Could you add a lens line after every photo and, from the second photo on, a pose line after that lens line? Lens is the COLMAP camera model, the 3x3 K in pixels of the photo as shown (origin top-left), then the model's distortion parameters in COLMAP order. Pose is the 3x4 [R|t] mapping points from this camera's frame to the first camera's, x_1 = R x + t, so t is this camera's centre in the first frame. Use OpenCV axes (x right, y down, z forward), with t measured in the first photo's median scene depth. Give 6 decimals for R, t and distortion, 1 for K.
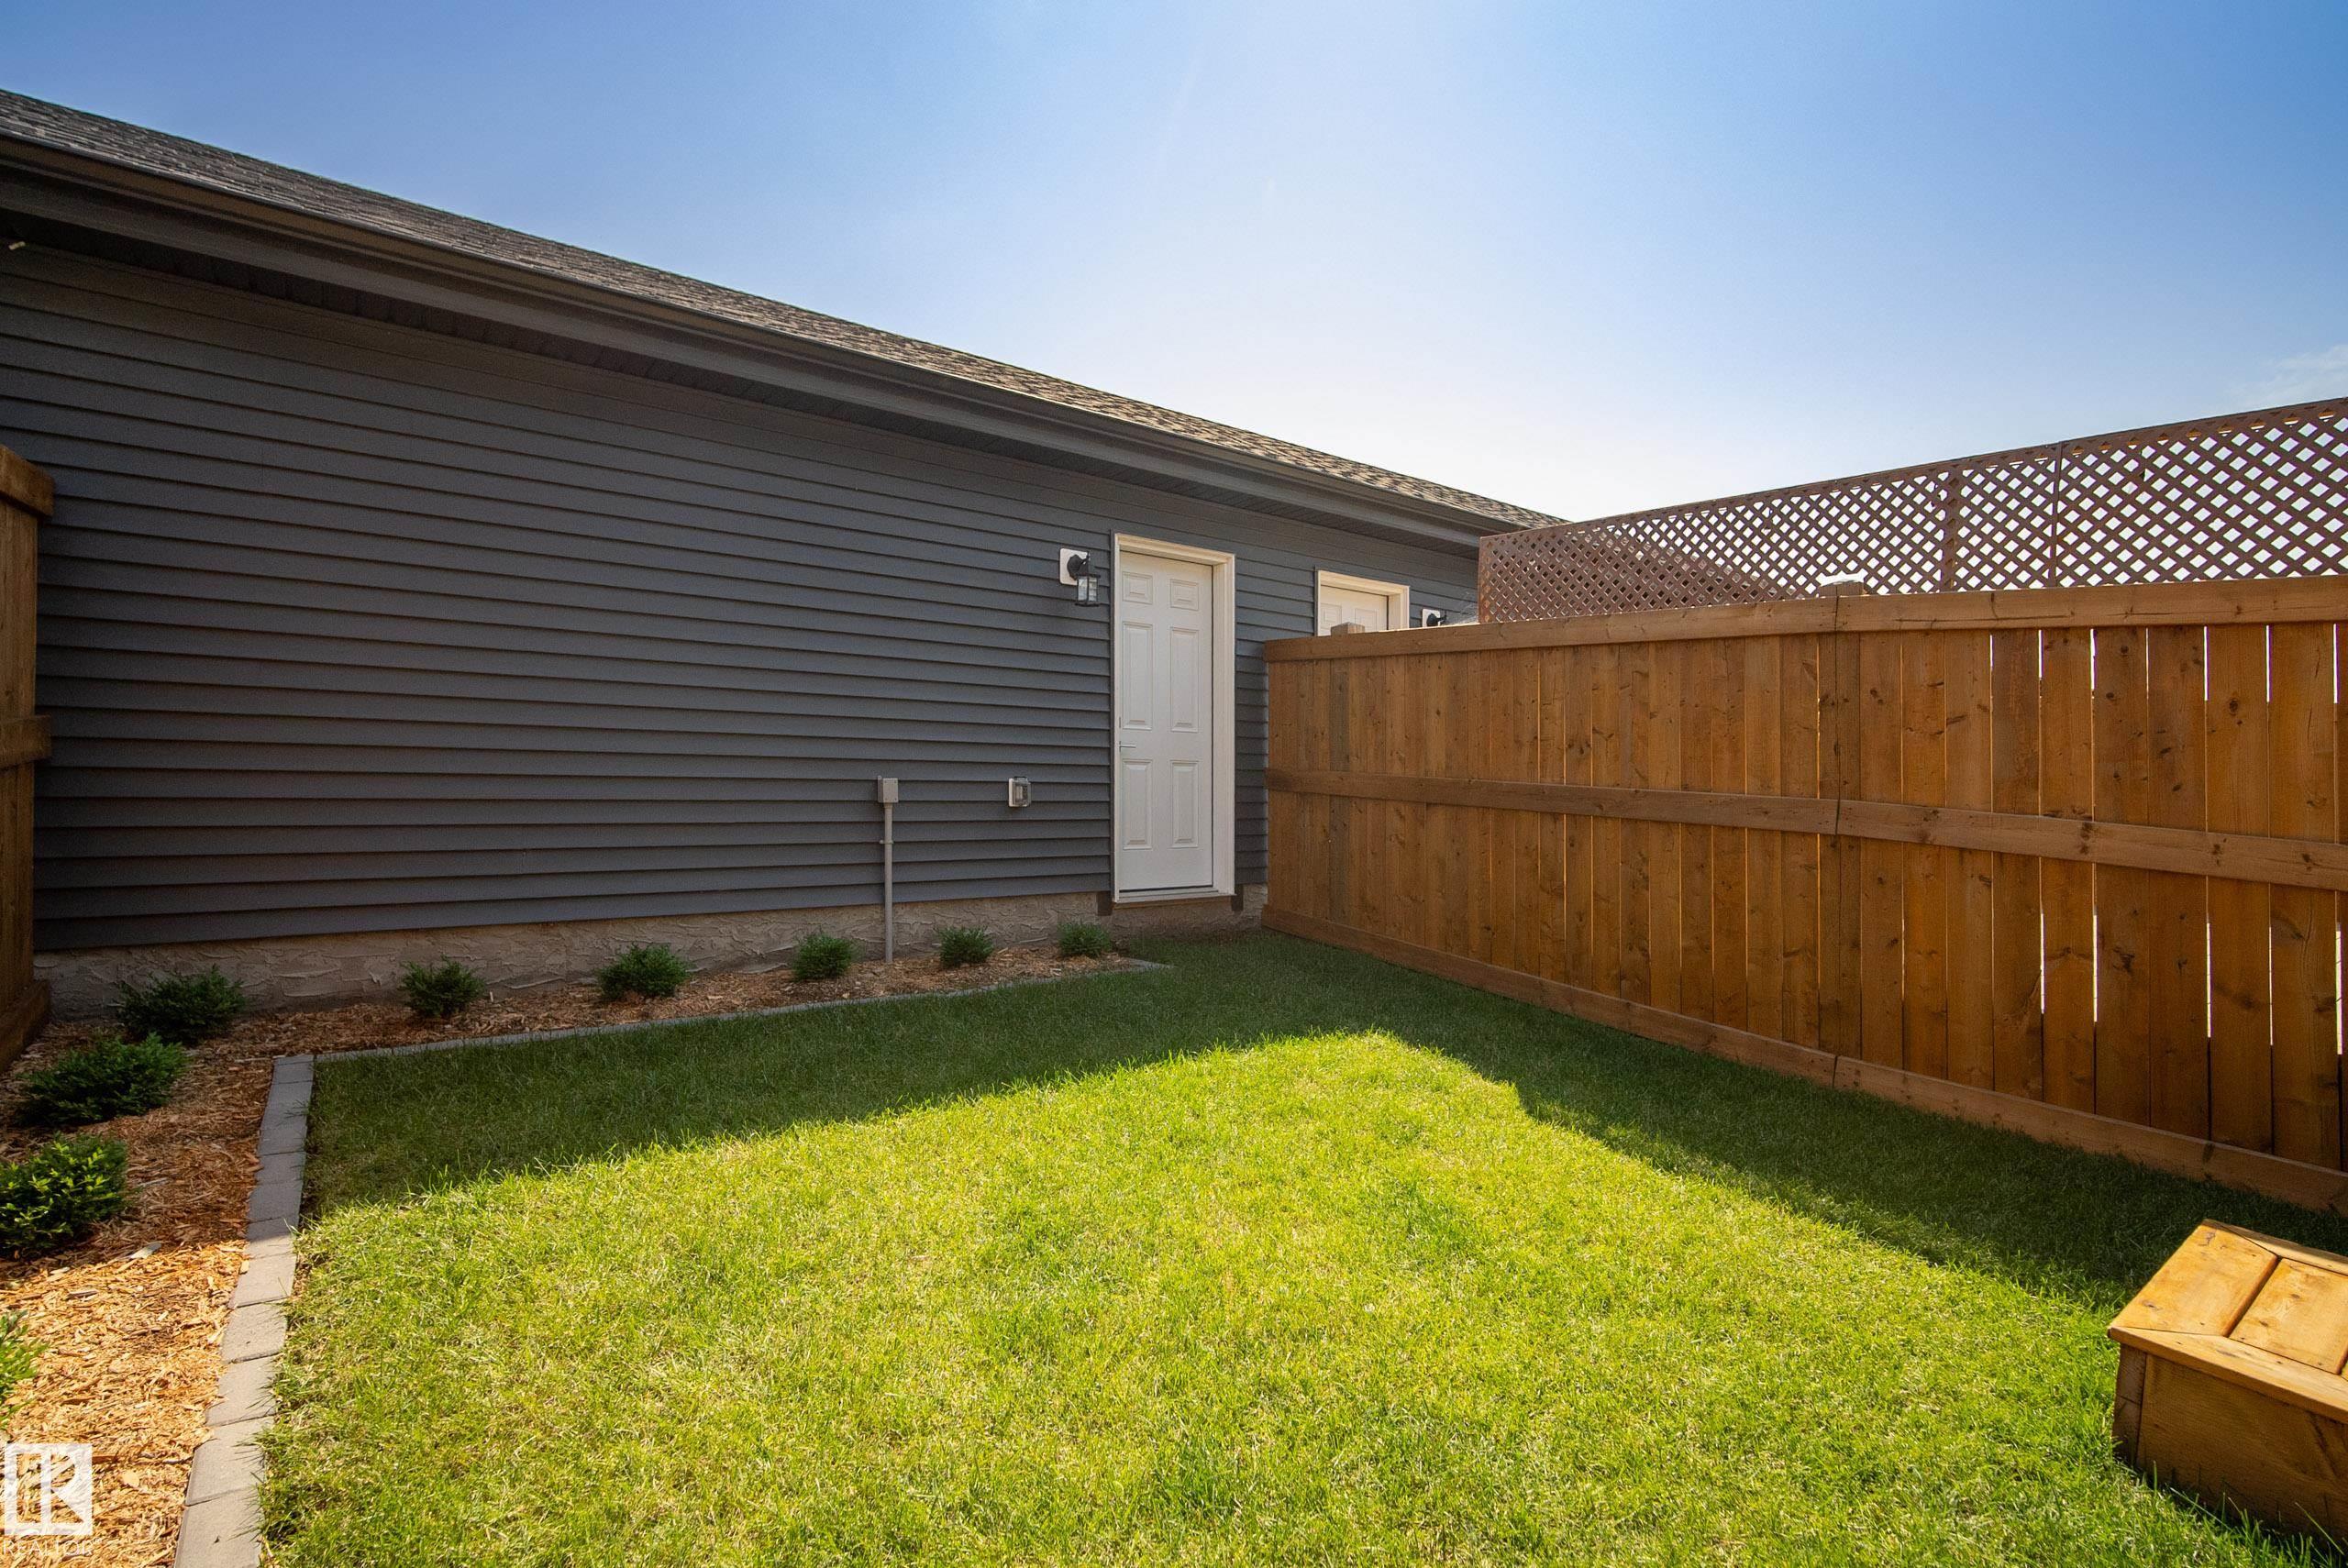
lens RADIAL K [[1048.5, 0, 1173.7], [0, 1048.5, 787.5], [0, 0, 1]] dist [-0.002227, 0.000015]
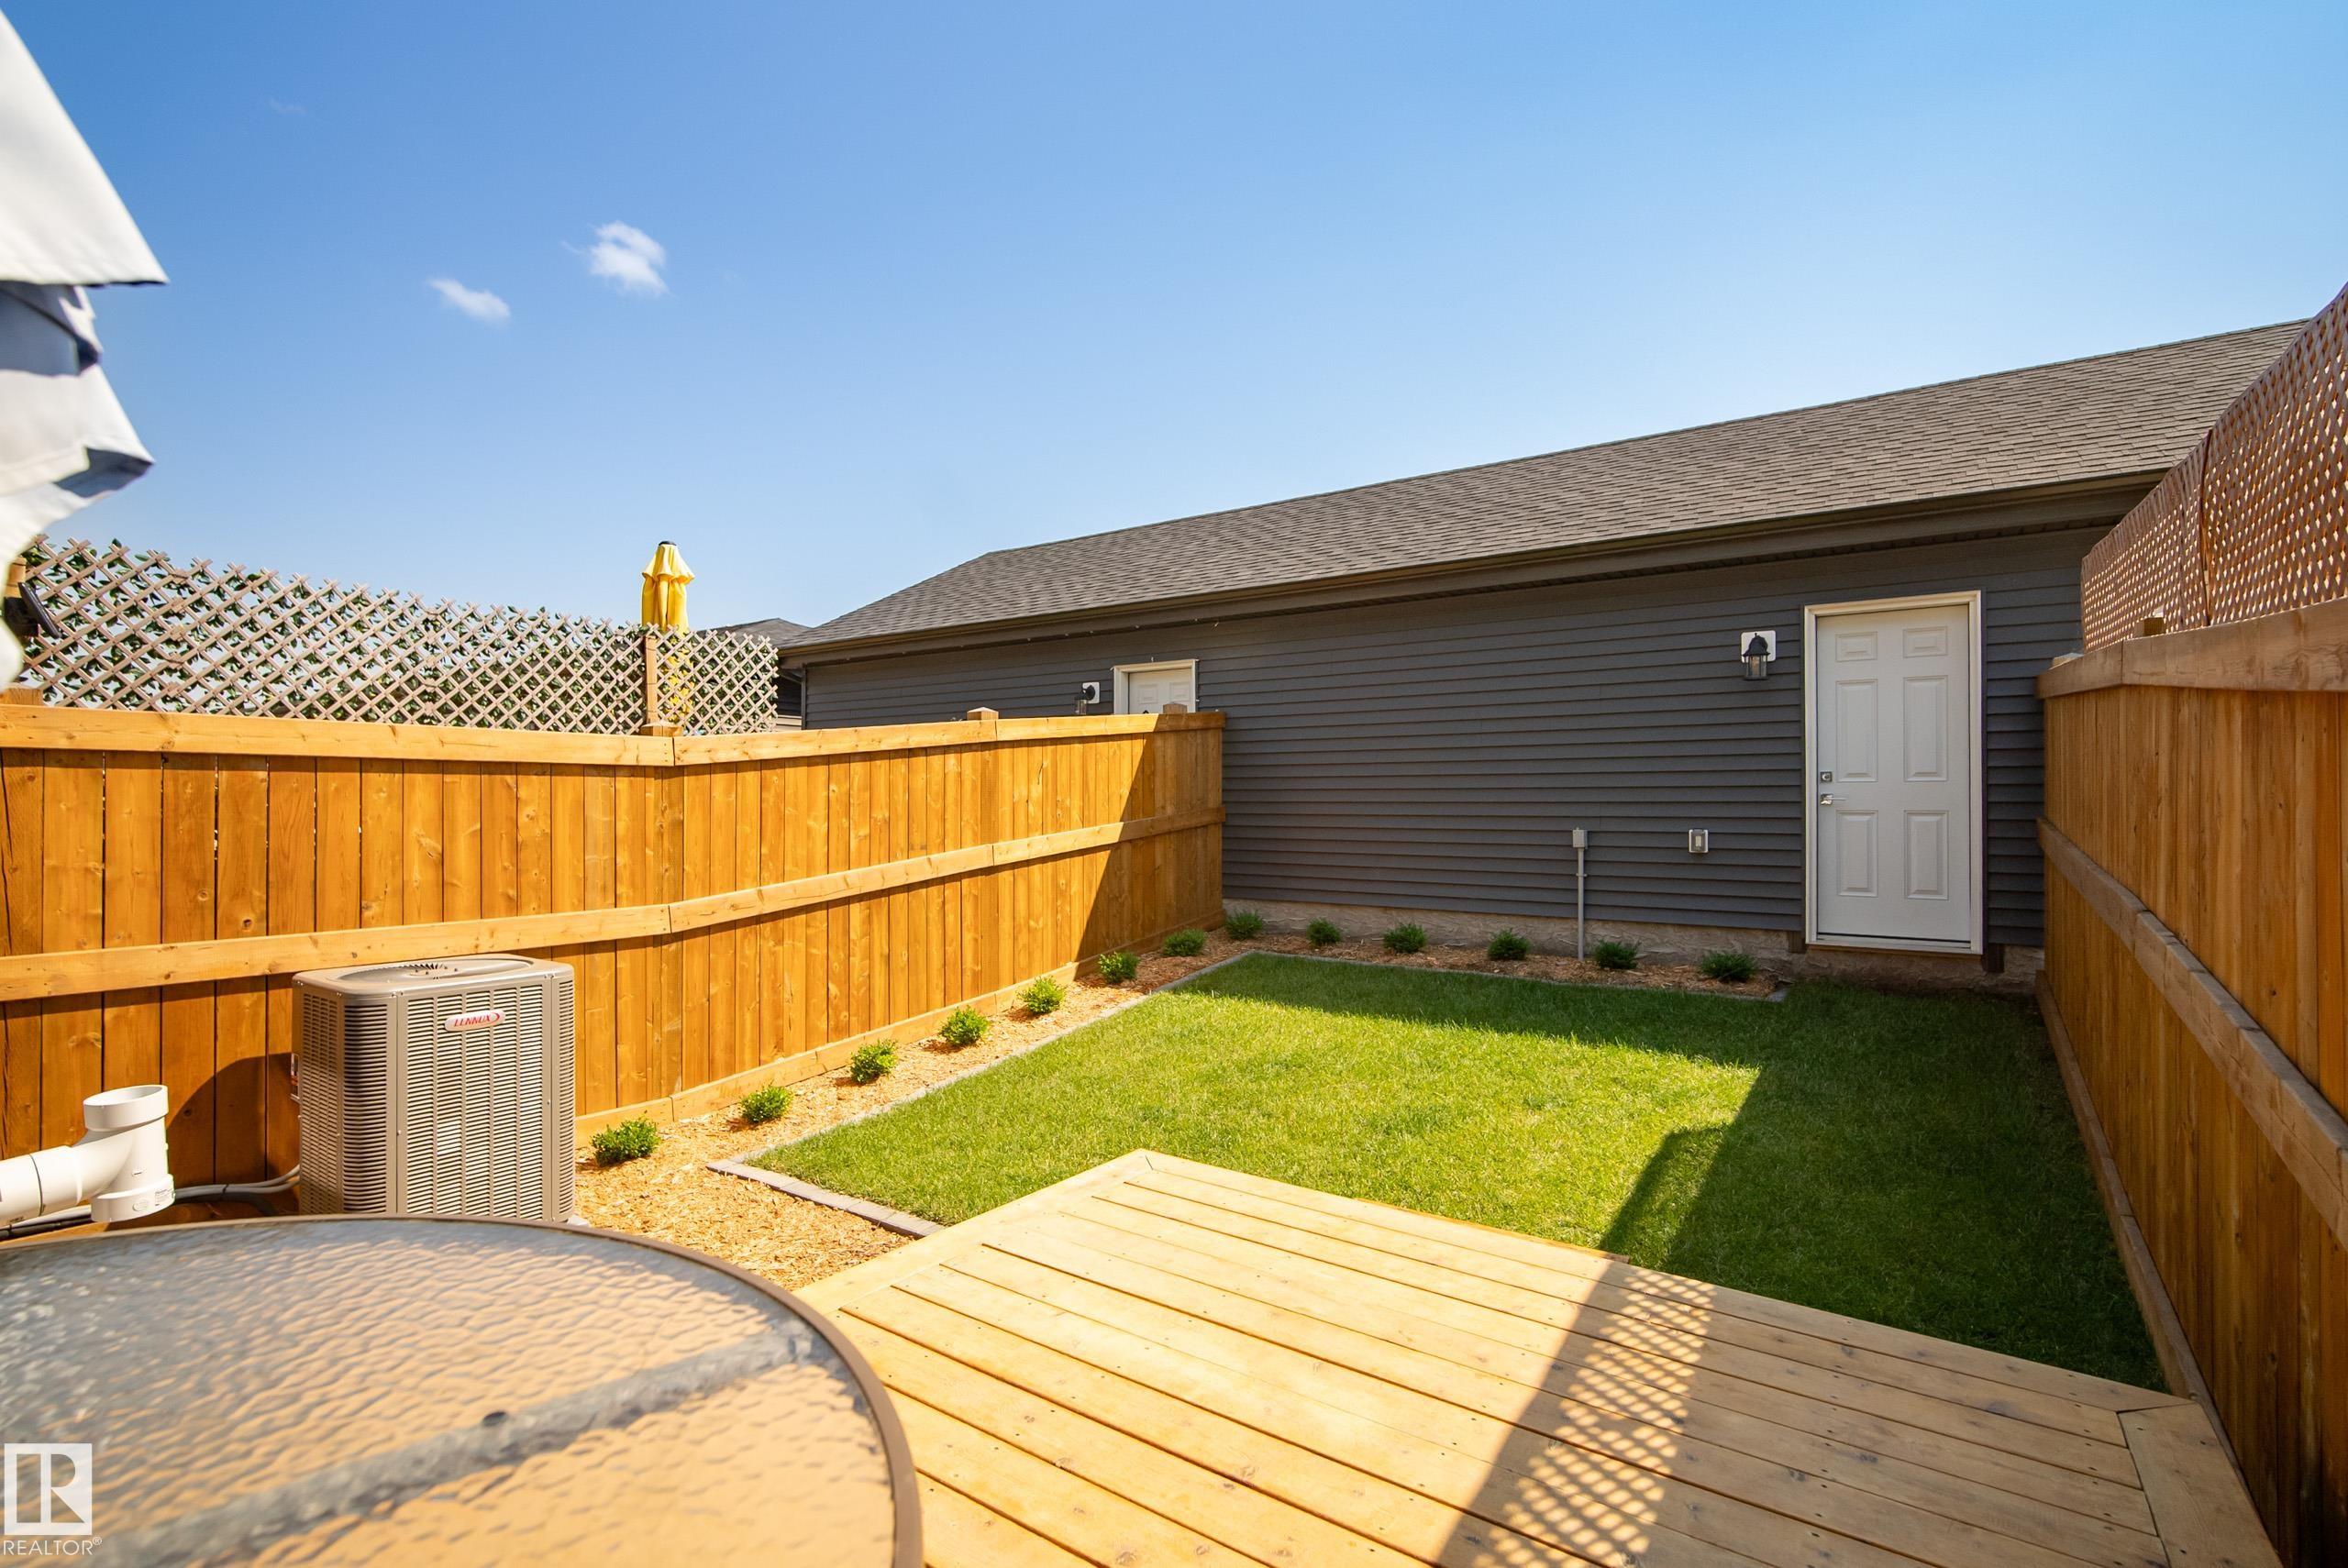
lens RADIAL K [[1048.5, 0, 1174.4], [0, 1048.5, 796.5], [0, 0, 1]] dist [-0.002227, 0.000015]
pose [[0.332504, -0.007188, -0.943075, 0.760815], [0.014596, 0.999890, -0.002475, -0.050558], [0.942989, -0.012943, 0.332572, 0.011268]]
